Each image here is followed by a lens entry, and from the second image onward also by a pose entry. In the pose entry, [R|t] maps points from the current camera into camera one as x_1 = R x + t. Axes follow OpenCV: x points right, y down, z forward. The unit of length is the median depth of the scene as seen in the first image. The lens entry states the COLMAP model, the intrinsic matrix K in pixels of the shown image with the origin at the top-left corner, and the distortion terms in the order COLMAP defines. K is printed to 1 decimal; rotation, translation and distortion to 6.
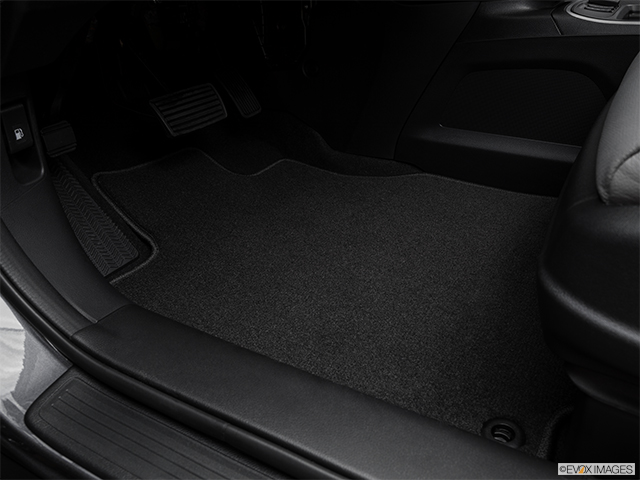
lens RADIAL K [[507.1, 0, 320.0], [0, 507.1, 240.0], [0, 0, 1]] dist [-0.115592, 0.054871]
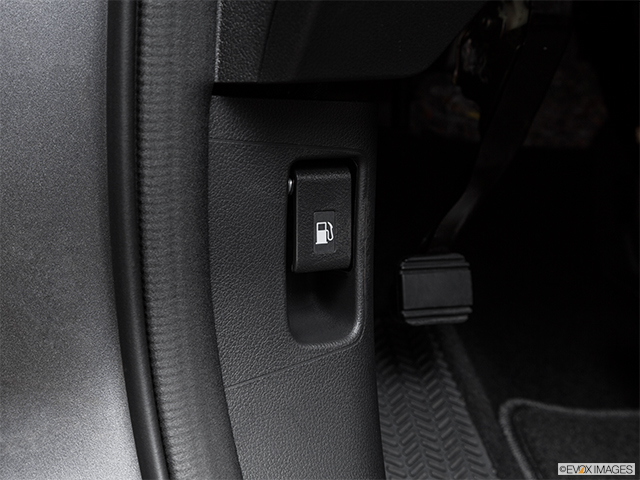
lens RADIAL K [[1040.3, 0, 320.0], [0, 1040.3, 240.0], [0, 0, 1]] dist [-0.008277, 0.000000]
pose [[0.770249, 0.098665, -0.630065, -0.016233], [-0.308406, 0.922383, -0.232583, 0.007191], [0.558213, 0.373463, 0.740894, 0.216262]]
